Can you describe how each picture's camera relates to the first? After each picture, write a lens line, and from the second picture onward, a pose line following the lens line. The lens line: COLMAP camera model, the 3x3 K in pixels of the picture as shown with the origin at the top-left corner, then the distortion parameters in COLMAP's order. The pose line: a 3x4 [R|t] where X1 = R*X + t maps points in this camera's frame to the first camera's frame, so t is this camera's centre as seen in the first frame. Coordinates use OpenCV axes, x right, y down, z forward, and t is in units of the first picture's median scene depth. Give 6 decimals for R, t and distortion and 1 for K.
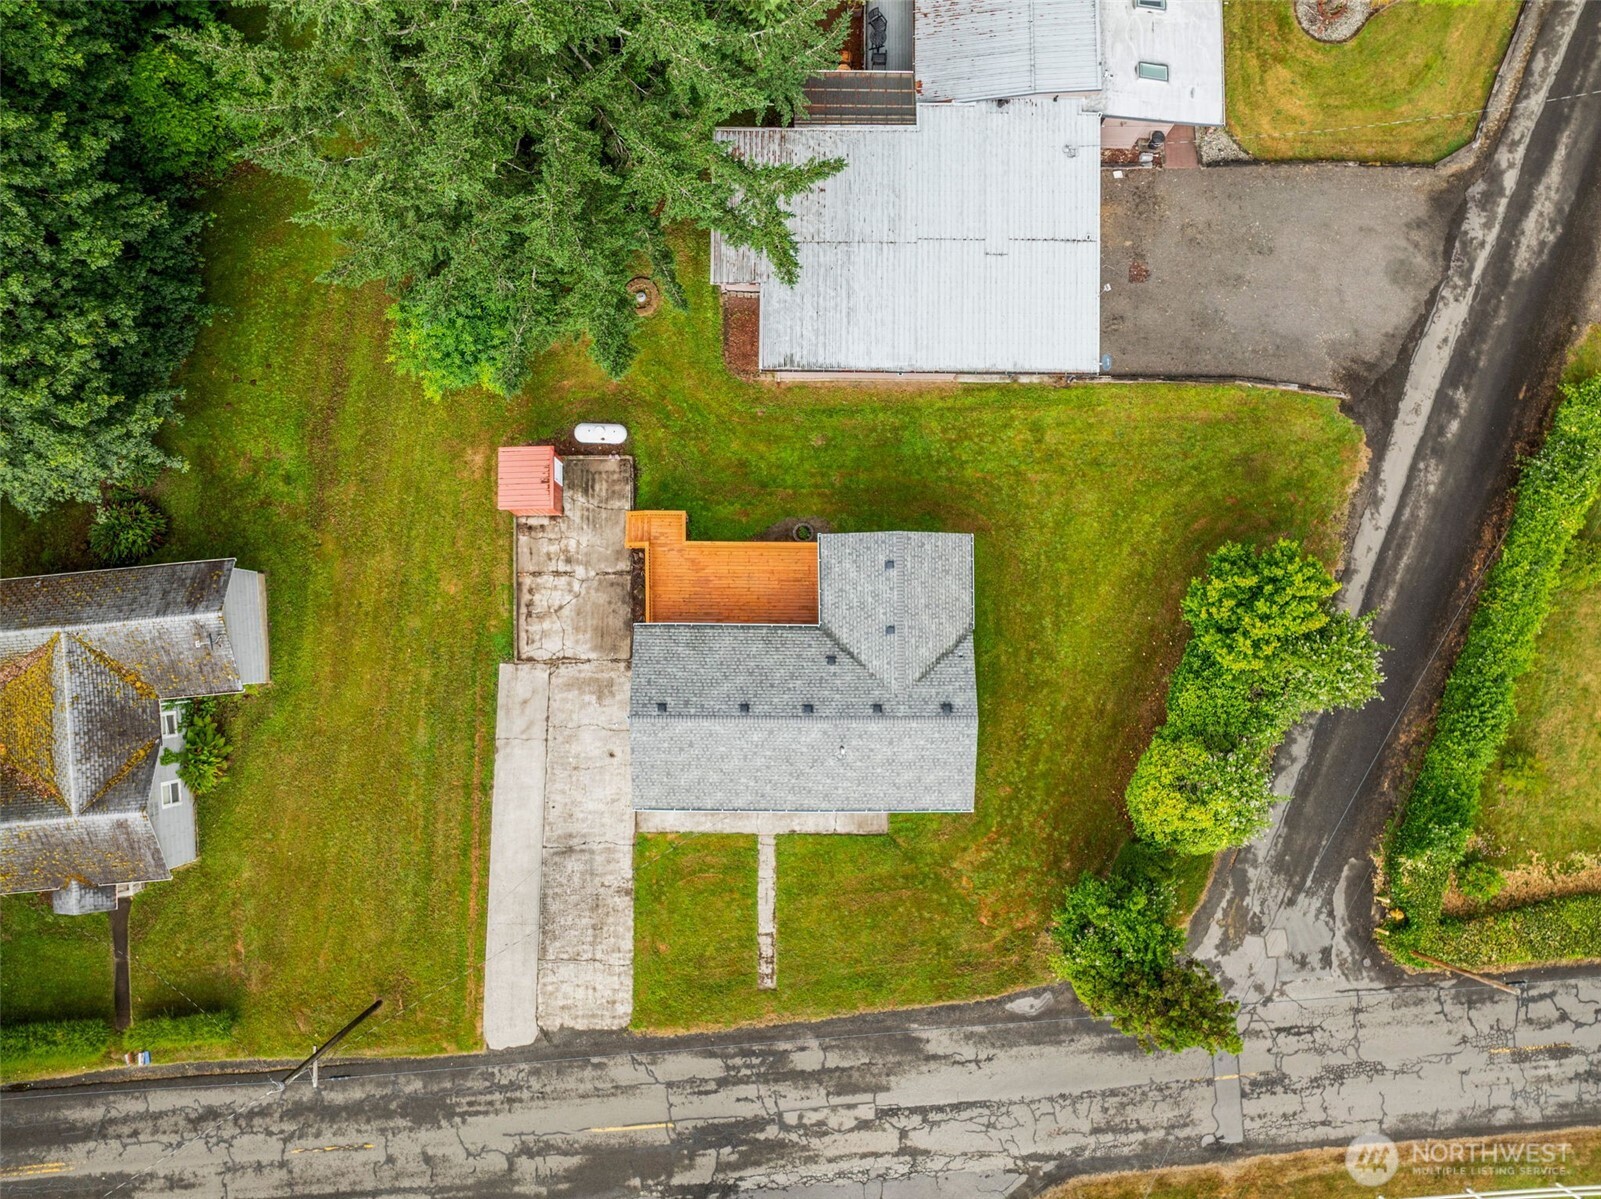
lens RADIAL K [[1129.3, 0, 802.8], [0, 1129.3, 606.8], [0, 0, 1]] dist [-0.035268, -0.002636]
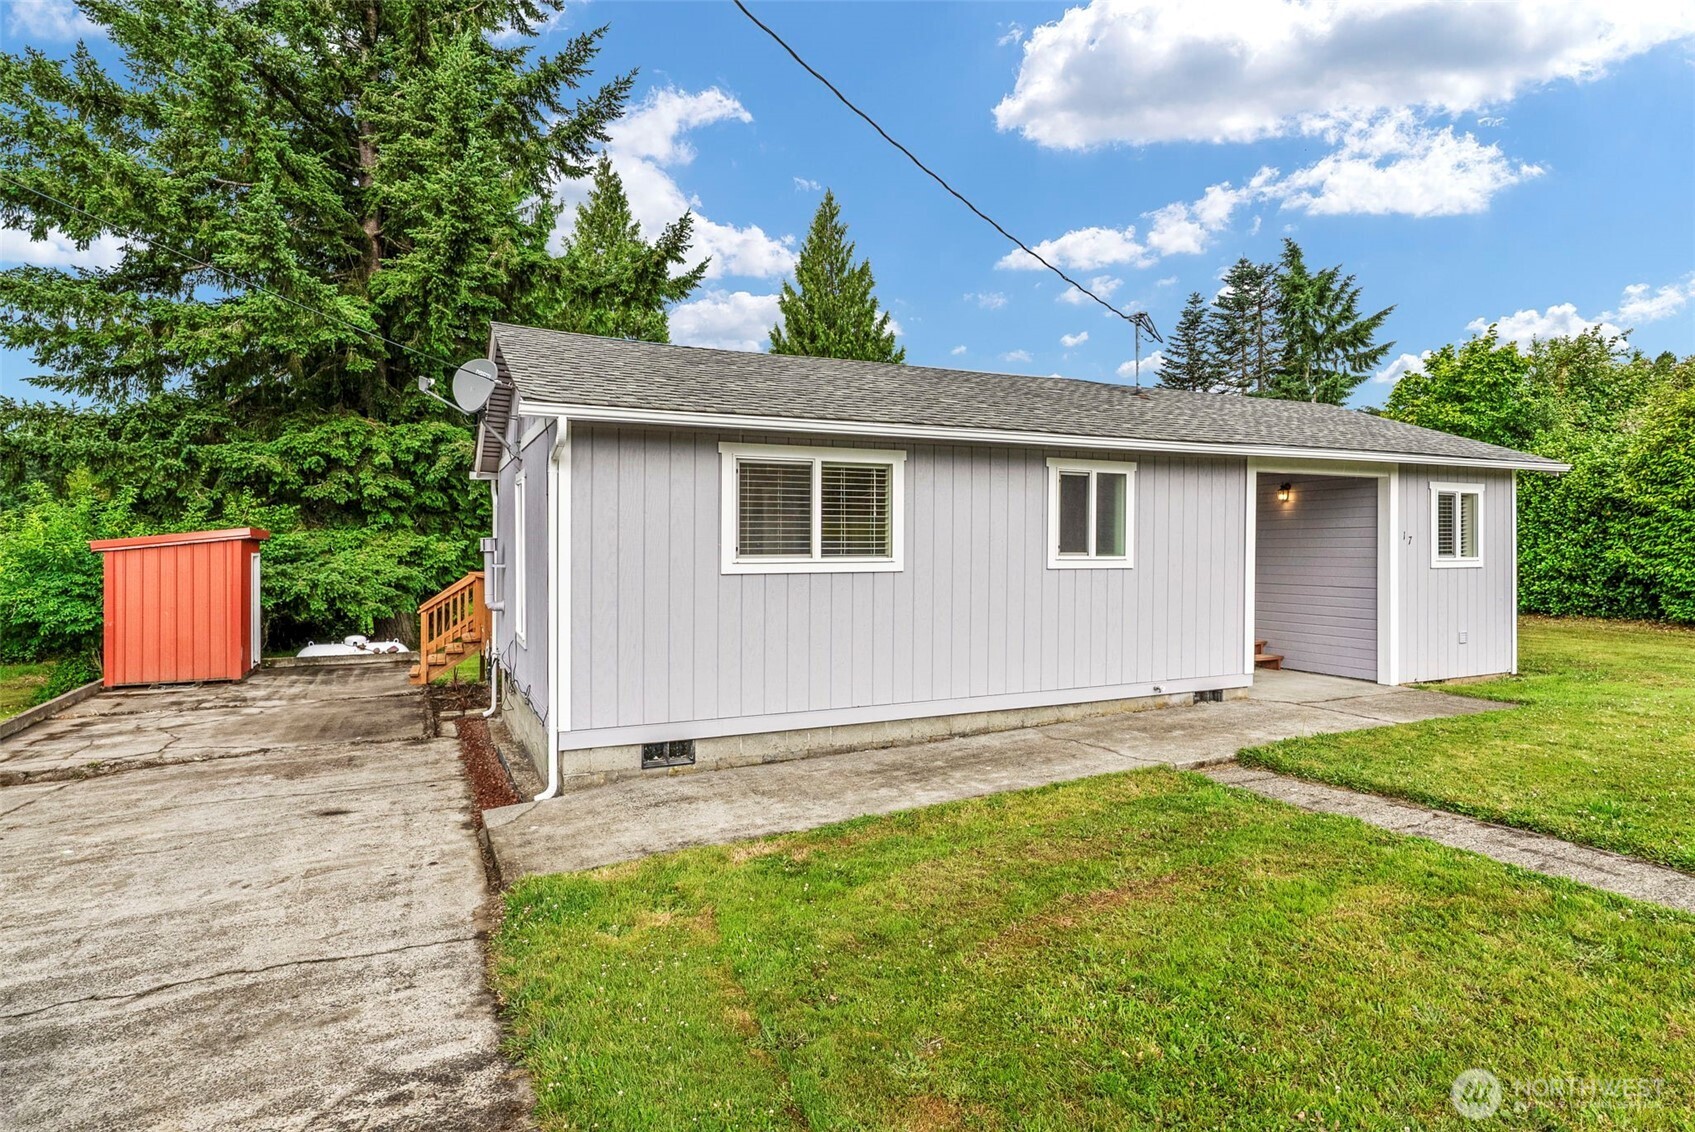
lens RADIAL K [[906.9, 0, 850.2], [0, 906.9, 542.3], [0, 0, 1]] dist [-0.006017, 0.001446]
pose [[0.902618, -0.013691, 0.430225, -0.158298], [0.430409, 0.041261, -0.901690, 0.321003], [-0.005407, 0.999055, 0.043135, 0.965238]]
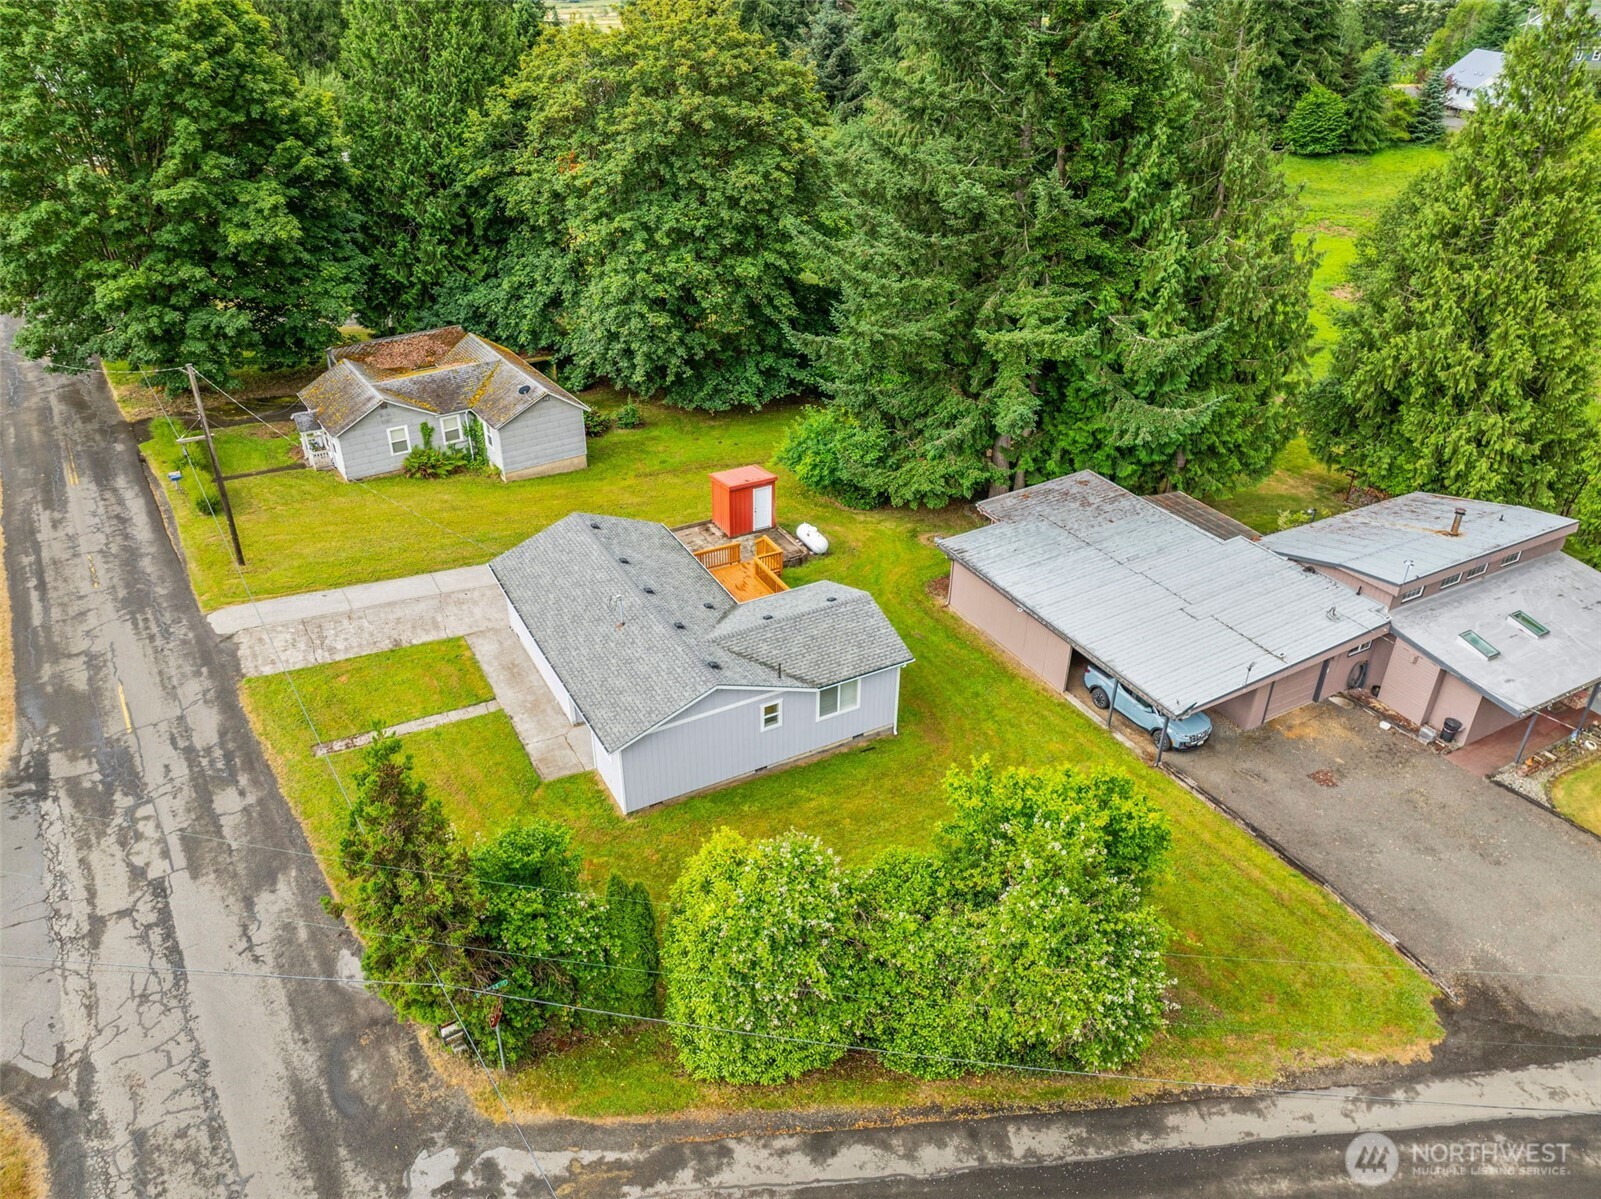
lens RADIAL K [[1134.5, 0, 800.8], [0, 1134.5, 604.8], [0, 0, 1]] dist [-0.053154, 0.025963]
pose [[0.481994, 0.438716, -0.758426, 0.710489], [-0.875338, 0.278932, -0.394944, 0.323805], [0.038281, 0.854239, 0.518468, 0.501344]]
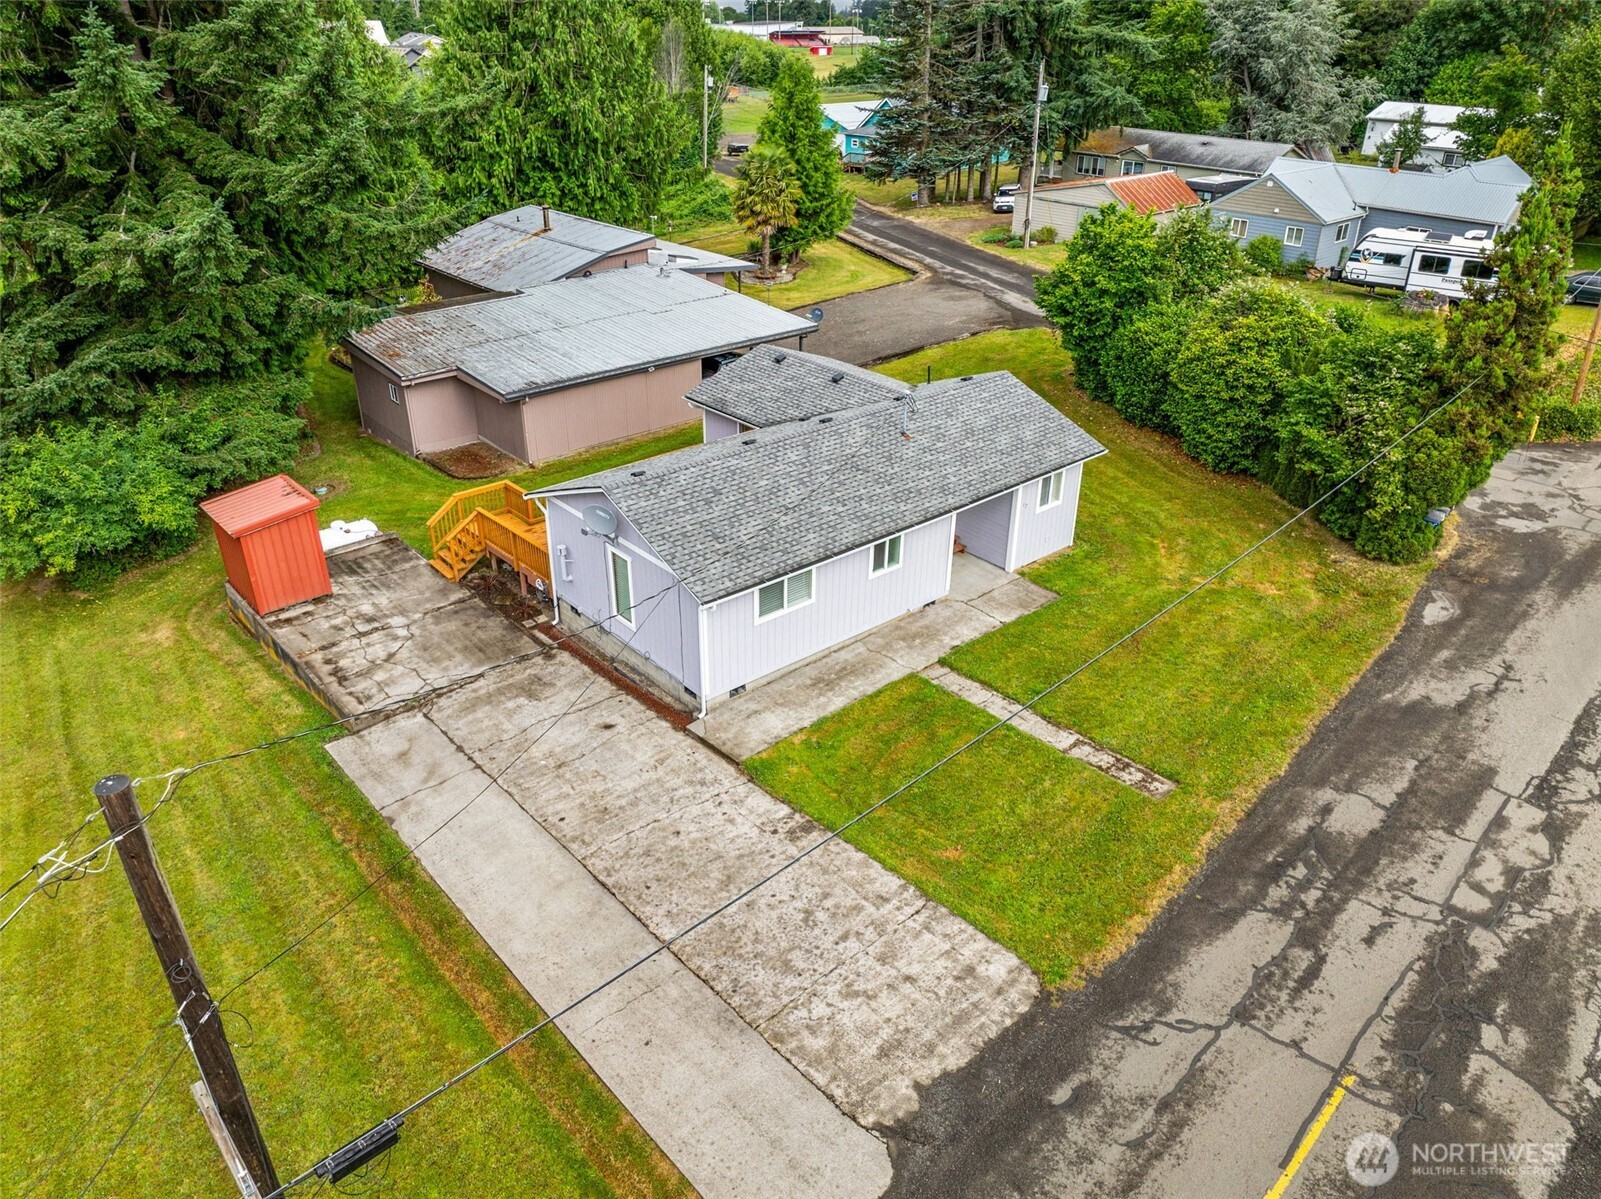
lens RADIAL K [[1134.5, 0, 800.8], [0, 1134.5, 604.8], [0, 0, 1]] dist [-0.053154, 0.025963]
pose [[0.754582, -0.323407, 0.570976, -0.388282], [0.655759, 0.403722, -0.637957, 0.507142], [-0.024196, 0.855813, 0.516718, 0.698470]]
